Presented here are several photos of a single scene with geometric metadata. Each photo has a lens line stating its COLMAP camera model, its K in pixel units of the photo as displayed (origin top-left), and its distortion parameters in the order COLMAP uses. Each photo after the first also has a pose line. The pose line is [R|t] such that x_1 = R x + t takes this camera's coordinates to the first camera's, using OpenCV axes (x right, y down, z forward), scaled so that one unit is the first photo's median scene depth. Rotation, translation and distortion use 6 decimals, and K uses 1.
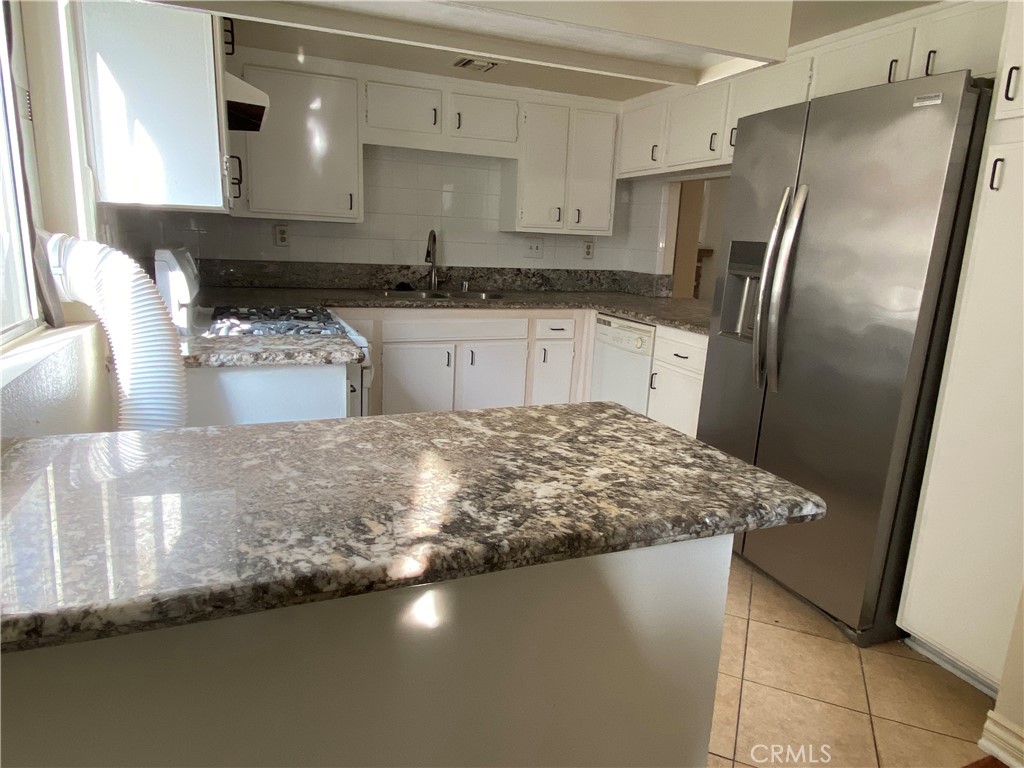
lens RADIAL K [[636.8, 0, 512.0], [0, 636.8, 384.0], [0, 0, 1]] dist [0.074366, -0.084379]
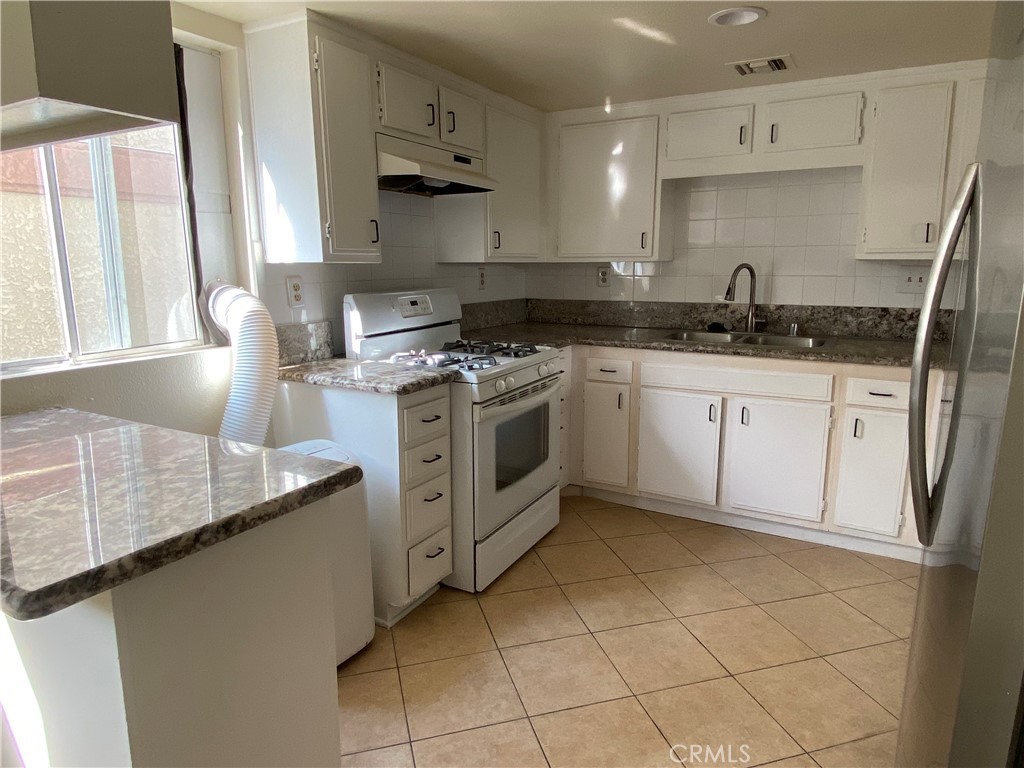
lens RADIAL K [[636.8, 0, 512.0], [0, 636.8, 384.0], [0, 0, 1]] dist [0.074366, -0.084379]
pose [[0.626720, 0.103073, -0.772398, 0.399078], [-0.143518, 0.989525, 0.015597, -0.053129], [0.765914, 0.101078, 0.634948, 0.247350]]
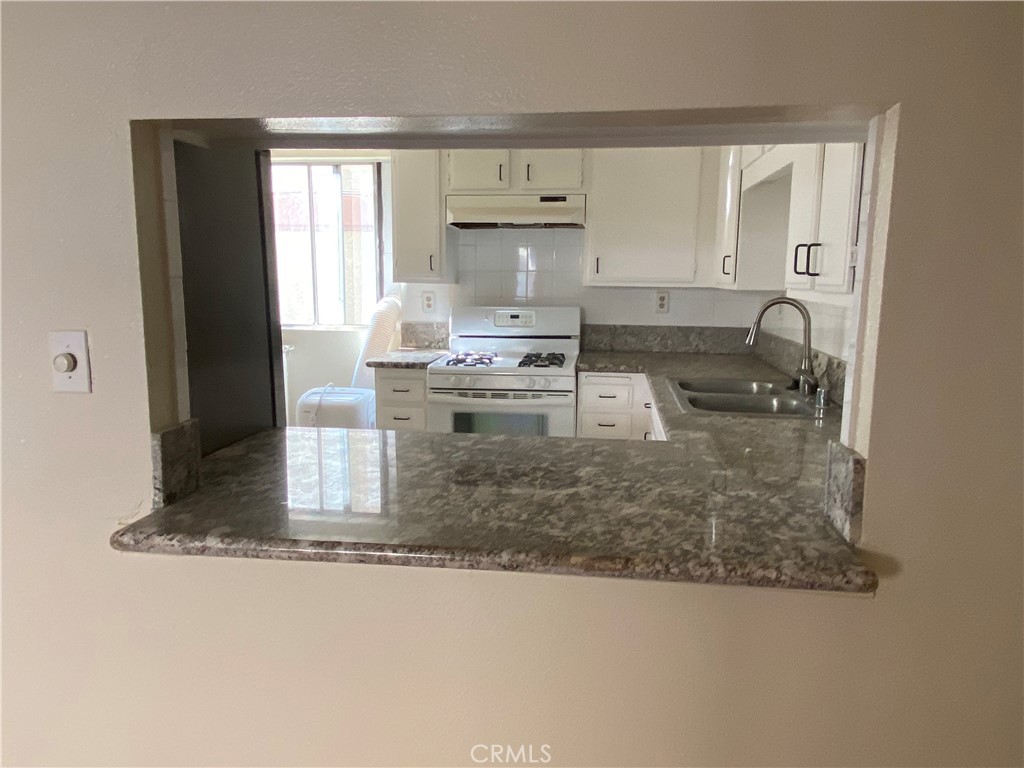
lens RADIAL K [[729.8, 0, 512.0], [0, 729.8, 384.0], [0, 0, 1]] dist [0.105210, -0.165635]
pose [[-0.496798, 0.085279, -0.863666, 0.711094], [-0.222885, 0.949245, 0.221937, -0.285948], [0.838757, 0.302756, -0.452576, 1.239218]]
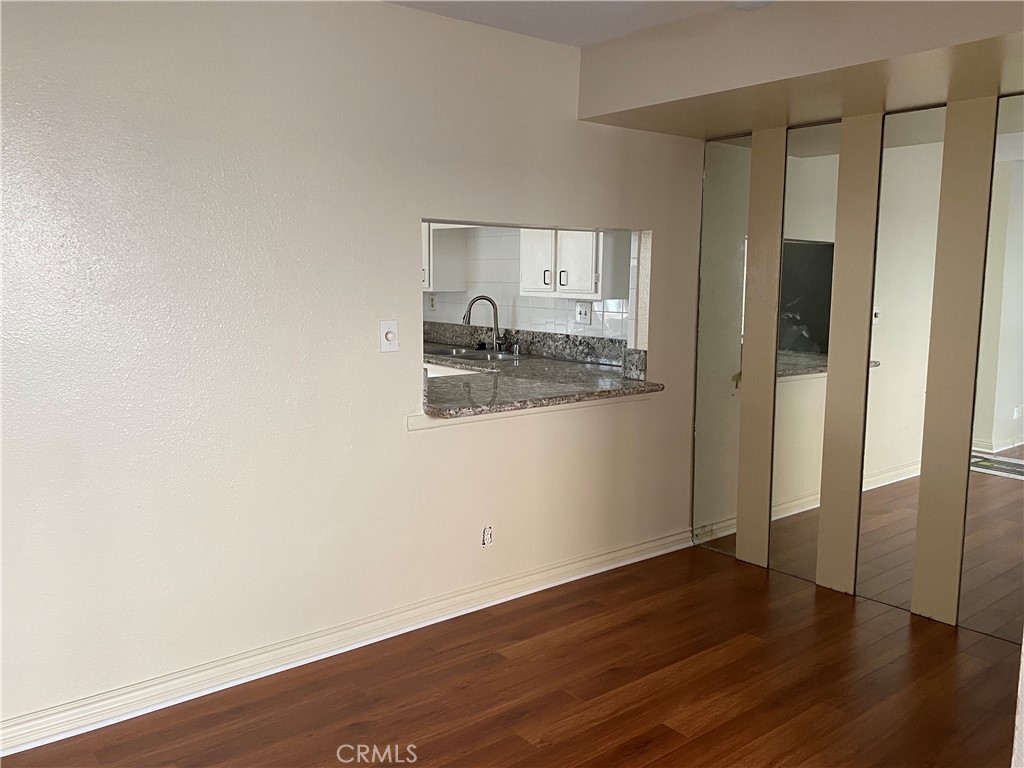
lens RADIAL K [[842.0, 0, 512.0], [0, 842.0, 384.0], [0, 0, 1]] dist [-0.000634, -0.000050]
pose [[0.286257, 0.084960, -0.954379, 1.390154], [-0.212216, 0.976945, 0.023316, -0.151359], [0.934356, 0.195860, 0.297687, 0.711737]]
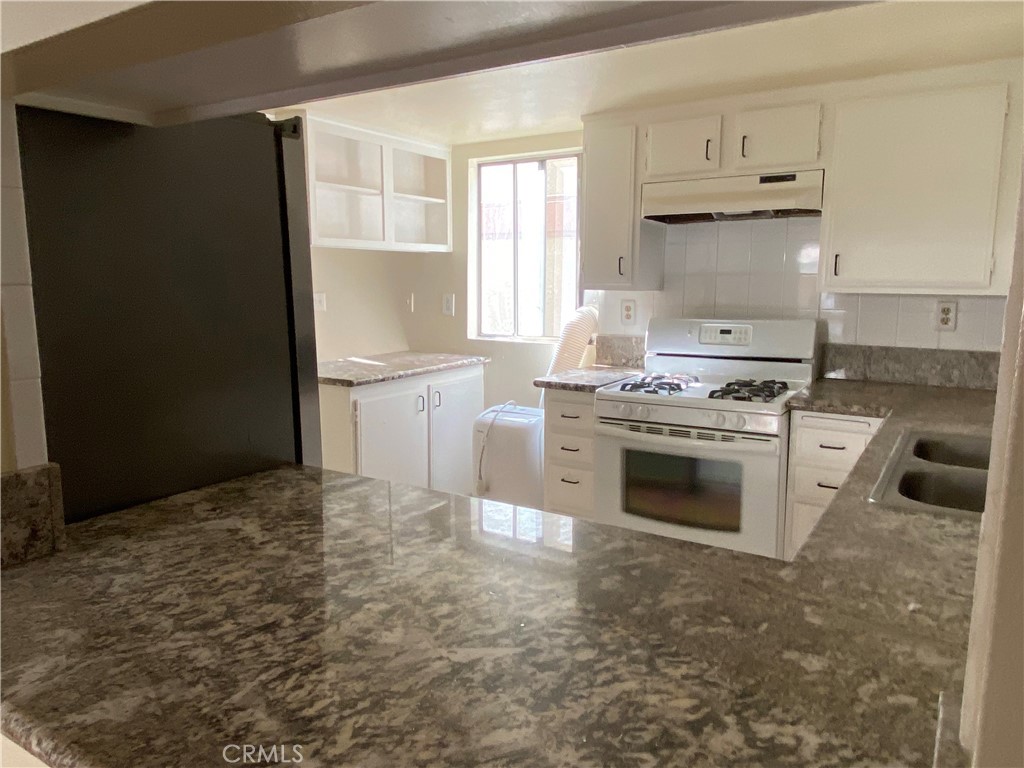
lens RADIAL K [[729.8, 0, 512.0], [0, 729.8, 384.0], [0, 0, 1]] dist [0.105210, -0.165635]
pose [[-0.813904, 0.041160, -0.579539, 0.443221], [-0.163827, 0.940752, 0.296893, -0.299298], [0.557423, 0.336587, -0.758939, 1.257052]]
